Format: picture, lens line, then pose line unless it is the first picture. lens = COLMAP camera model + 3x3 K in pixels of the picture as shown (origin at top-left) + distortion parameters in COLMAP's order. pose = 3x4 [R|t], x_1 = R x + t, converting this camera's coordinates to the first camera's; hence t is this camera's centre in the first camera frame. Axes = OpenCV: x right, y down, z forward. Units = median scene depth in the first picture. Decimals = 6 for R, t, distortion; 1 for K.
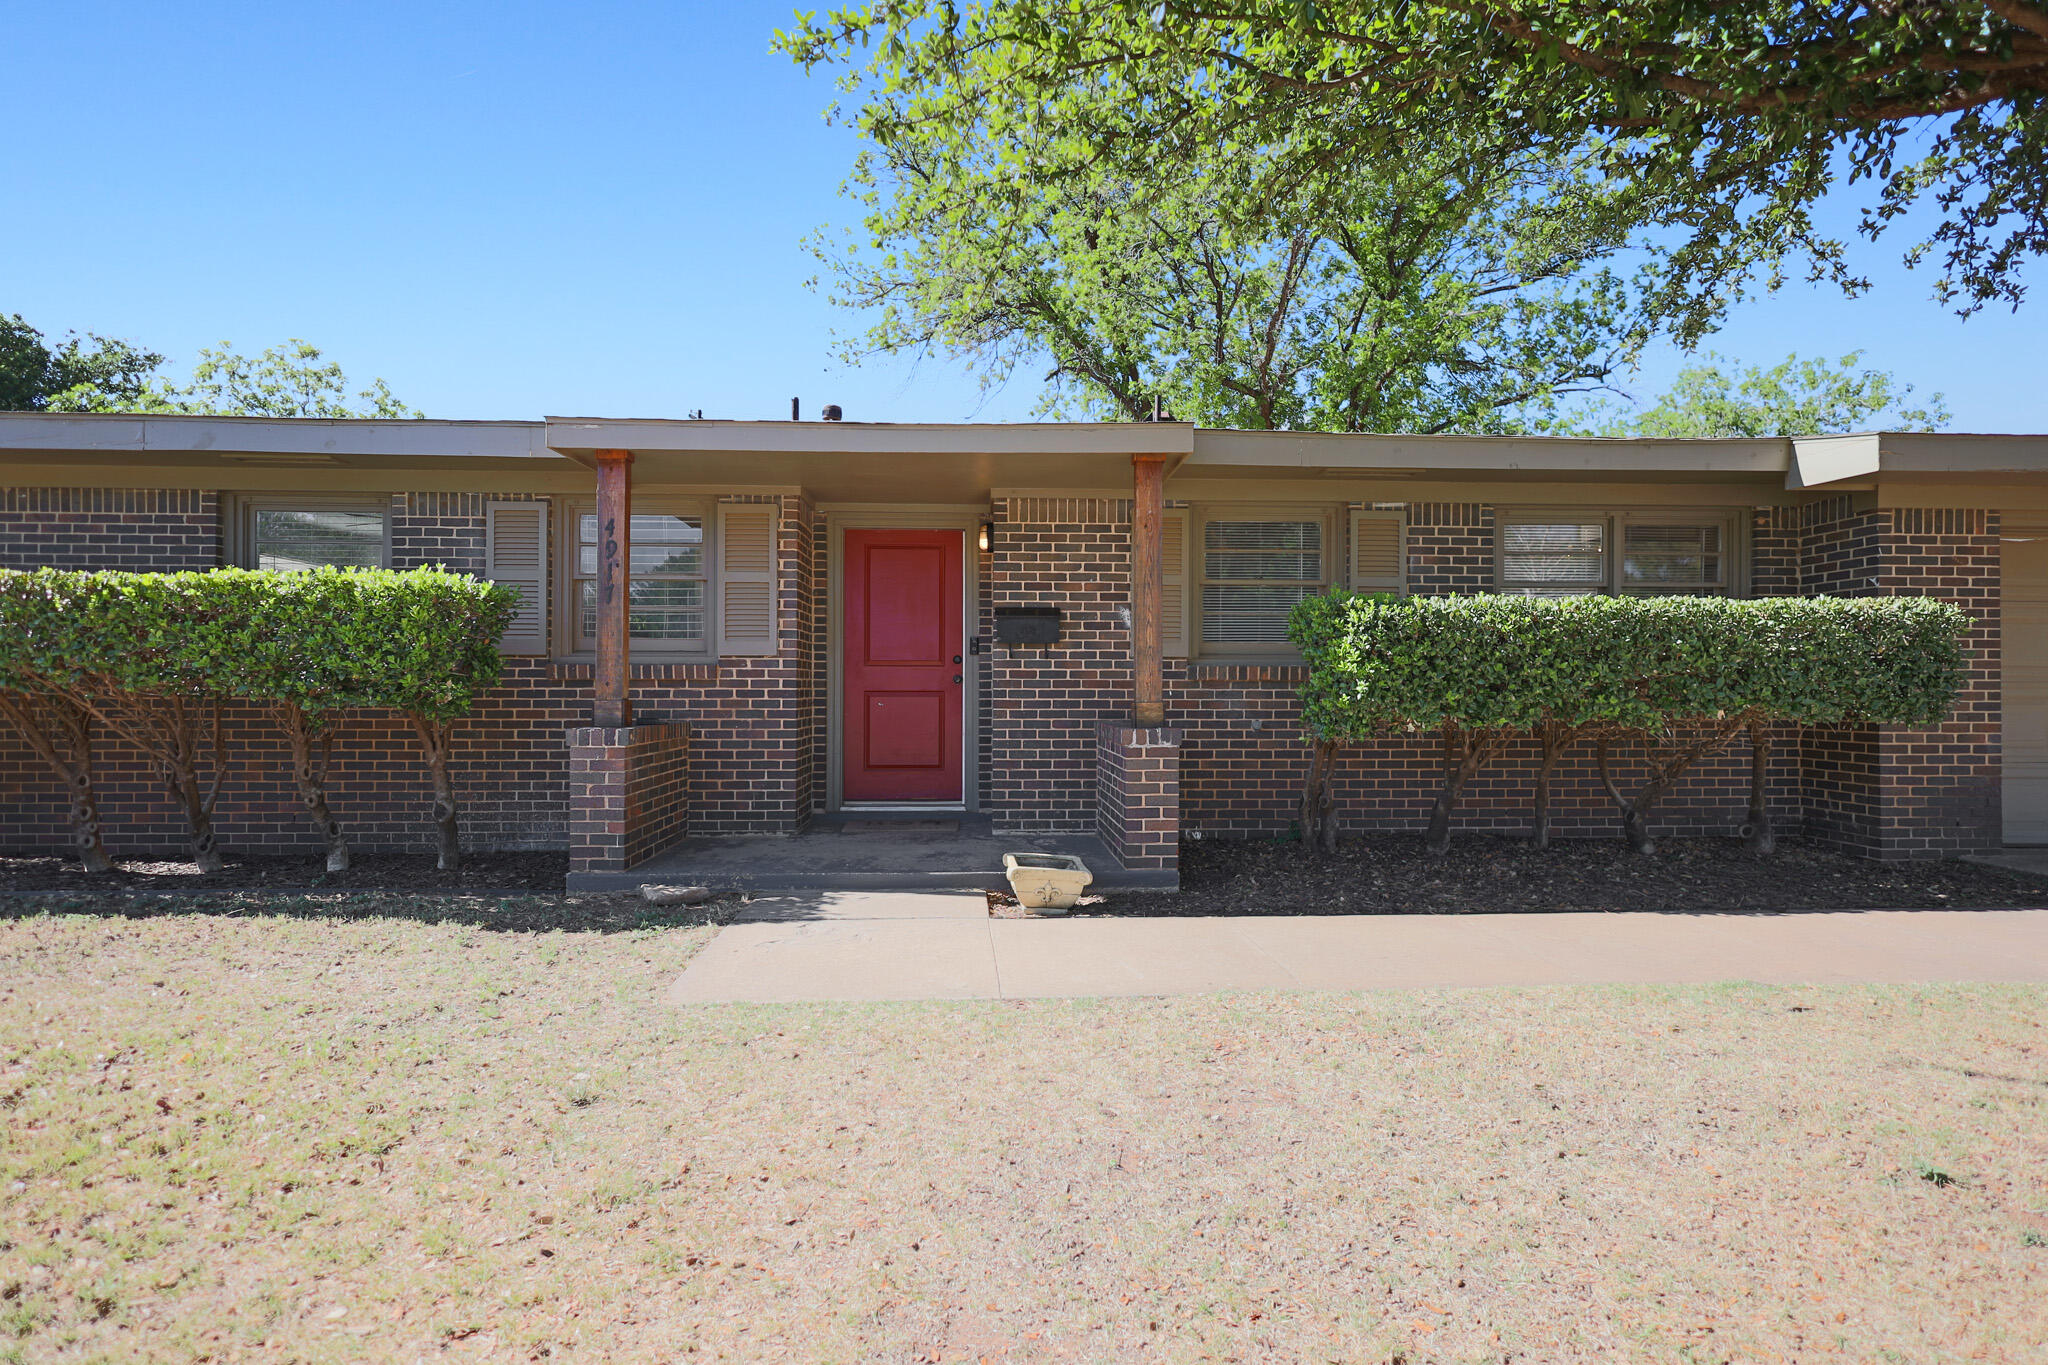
lens RADIAL K [[1030.7, 0, 1029.8], [0, 1030.7, 678.5], [0, 0, 1]] dist [0.001754, -0.000142]
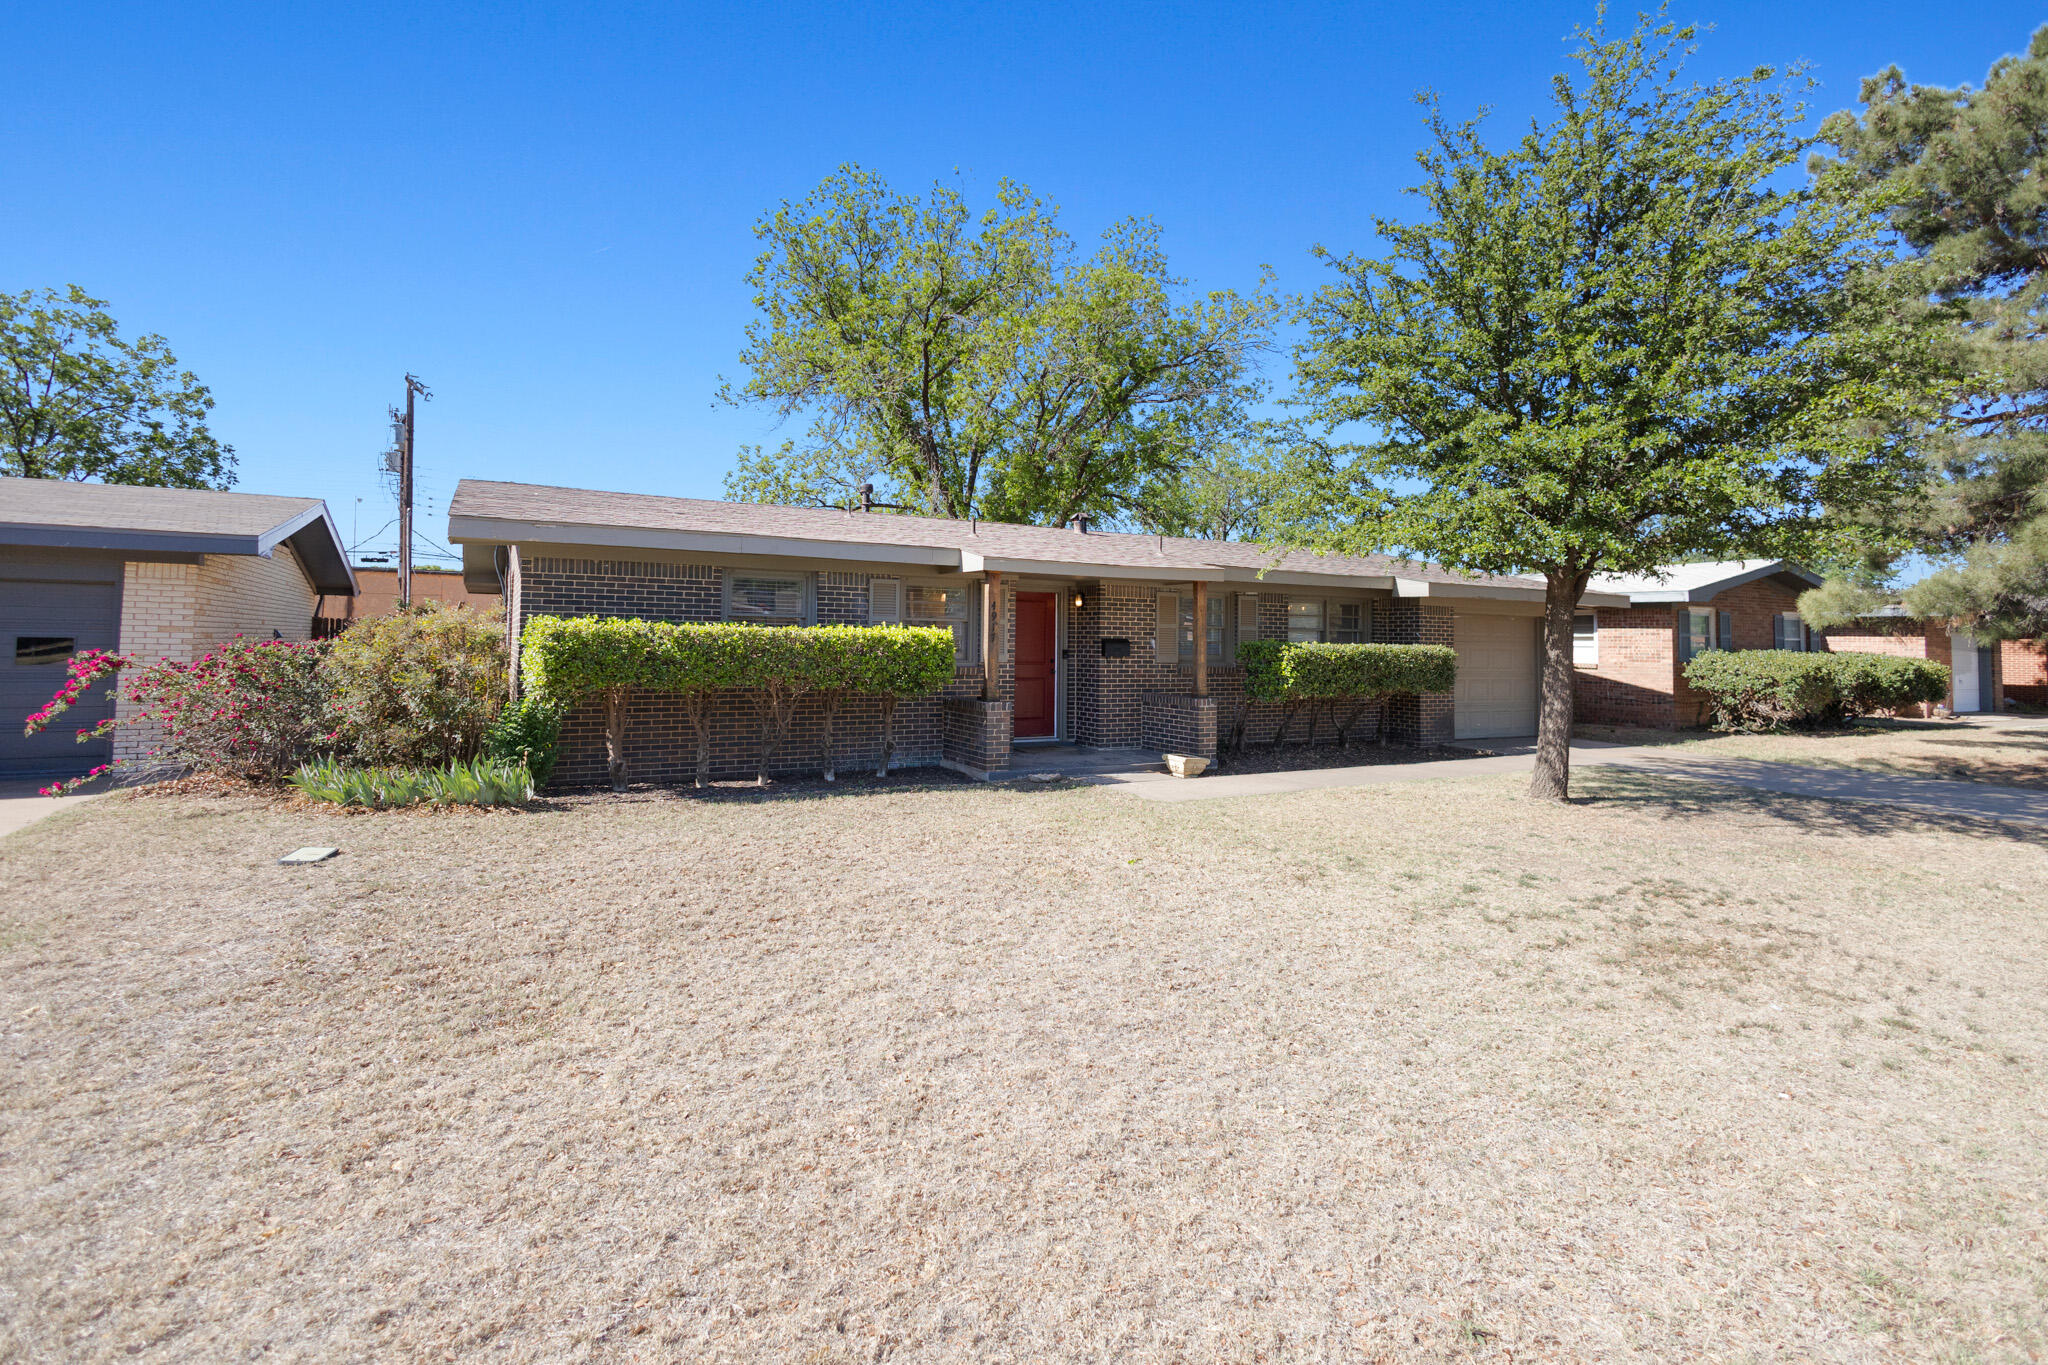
lens RADIAL K [[1030.7, 0, 1029.8], [0, 1030.7, 678.5], [0, 0, 1]] dist [0.001754, -0.000142]
pose [[0.881962, -0.004730, 0.471296, -1.202798], [-0.017941, 0.998888, 0.043598, -0.082629], [-0.470978, -0.046907, 0.880897, -0.773537]]
